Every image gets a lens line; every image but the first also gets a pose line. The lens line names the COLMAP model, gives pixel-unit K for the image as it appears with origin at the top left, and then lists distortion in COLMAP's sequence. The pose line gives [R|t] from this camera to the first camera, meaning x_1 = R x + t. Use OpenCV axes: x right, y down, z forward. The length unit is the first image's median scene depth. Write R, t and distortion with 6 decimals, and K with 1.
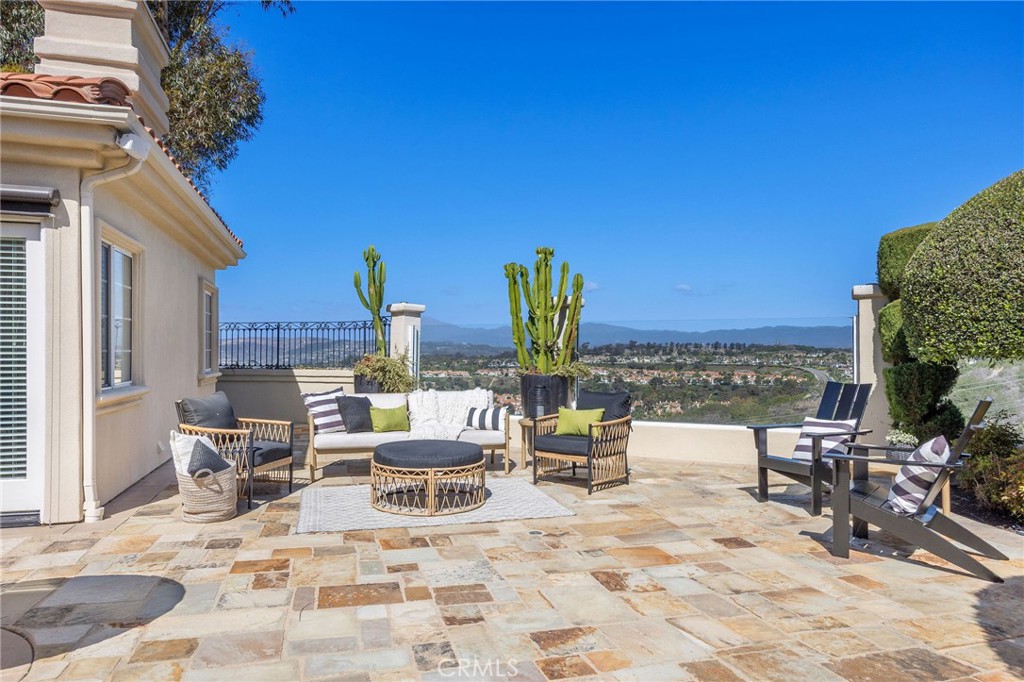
lens RADIAL K [[685.4, 0, 513.9], [0, 685.4, 347.1], [0, 0, 1]] dist [0.019710, 0.003606]
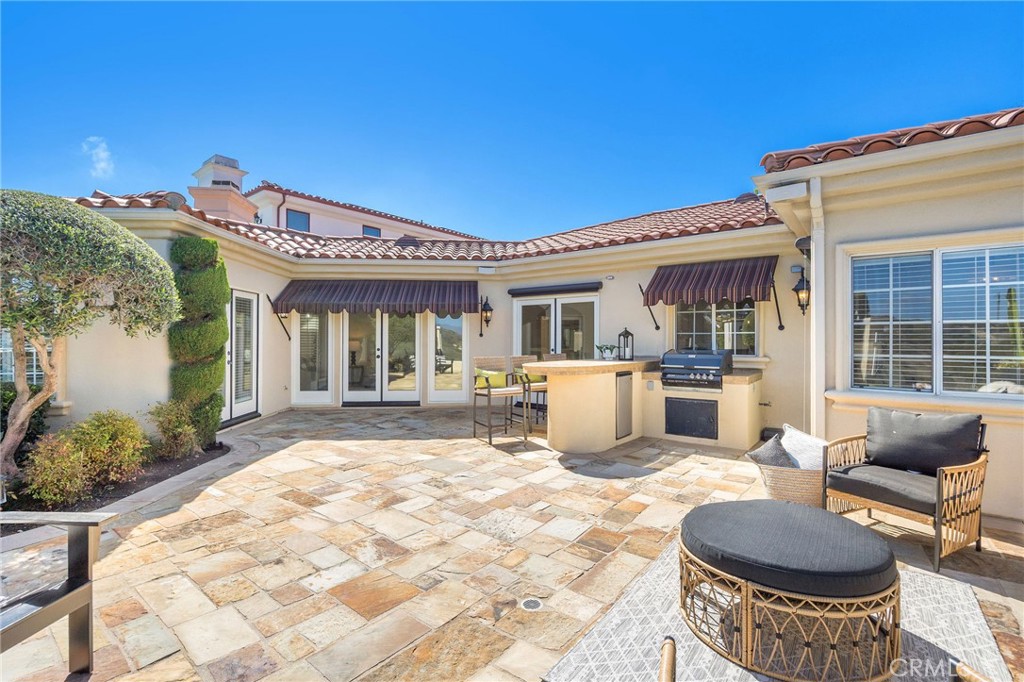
lens RADIAL K [[466.0, 0, 506.5], [0, 466.0, 338.5], [0, 0, 1]] dist [-0.012969, 0.000078]
pose [[-0.815394, -0.011154, -0.578799, 0.341704], [-0.004329, 0.999904, -0.013170, -0.010260], [0.578890, -0.008233, -0.815364, 1.367002]]
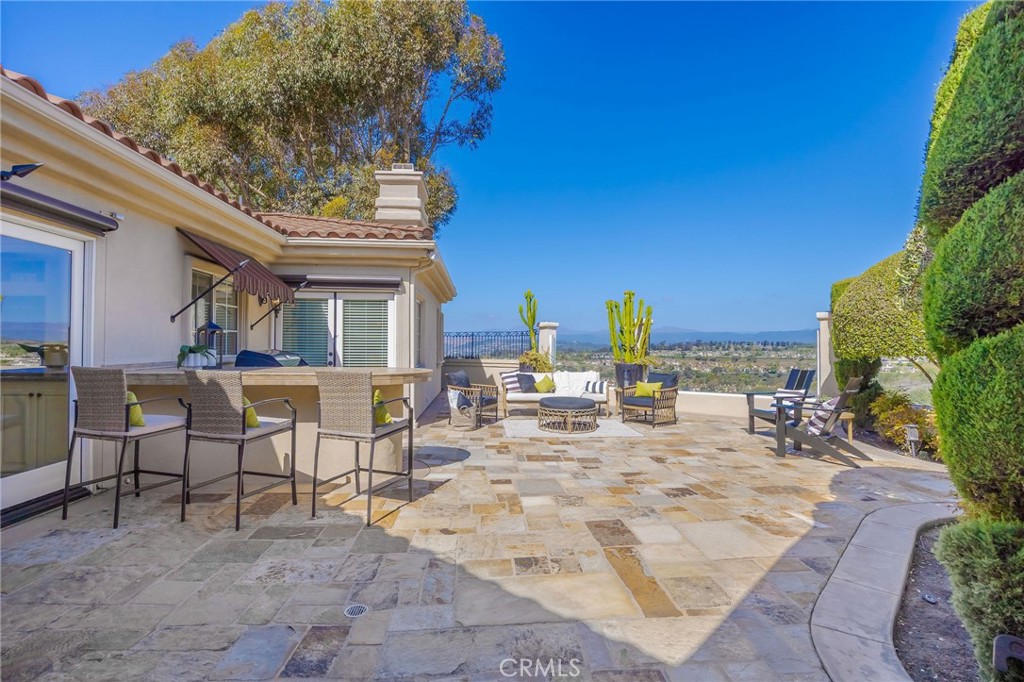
lens RADIAL K [[479.8, 0, 511.1], [0, 479.8, 340.9], [0, 0, 1]] dist [-0.014546, 0.000791]
pose [[0.979469, 0.000838, -0.201594, -0.006451], [-0.002188, 0.999977, -0.006472, -0.014457], [0.201584, 0.006781, 0.979448, -0.421786]]
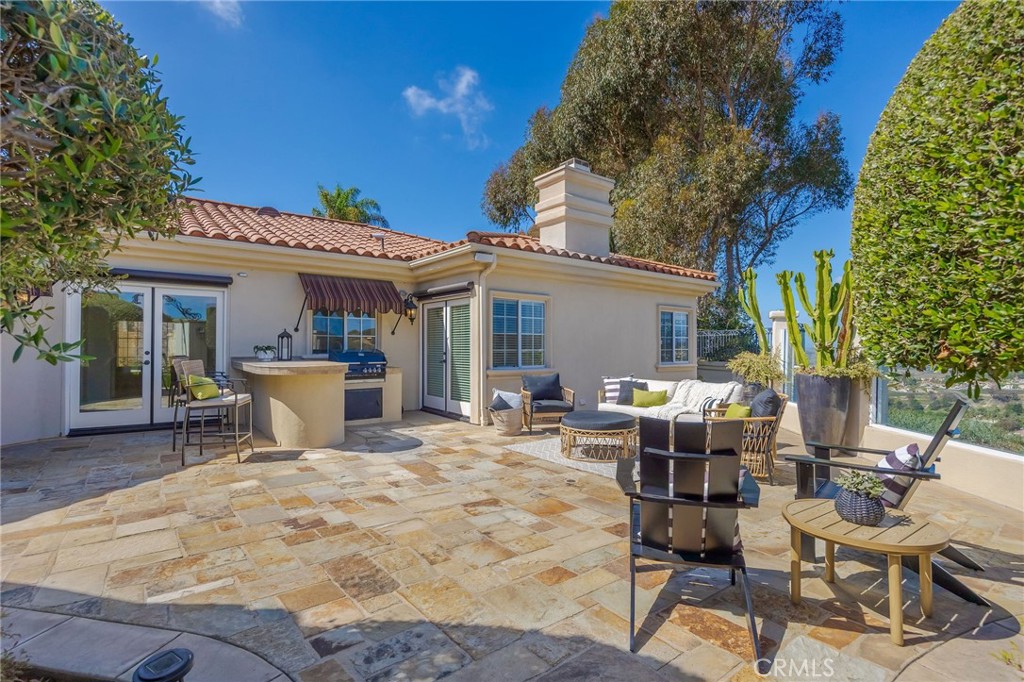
lens RADIAL K [[479.8, 0, 511.2], [0, 479.8, 341.4], [0, 0, 1]] dist [-0.014546, 0.000791]
pose [[0.364476, -0.013619, -0.931113, 0.883779], [0.003830, 0.999907, -0.013126, -0.002263], [0.931205, 0.001218, 0.364494, 0.517962]]
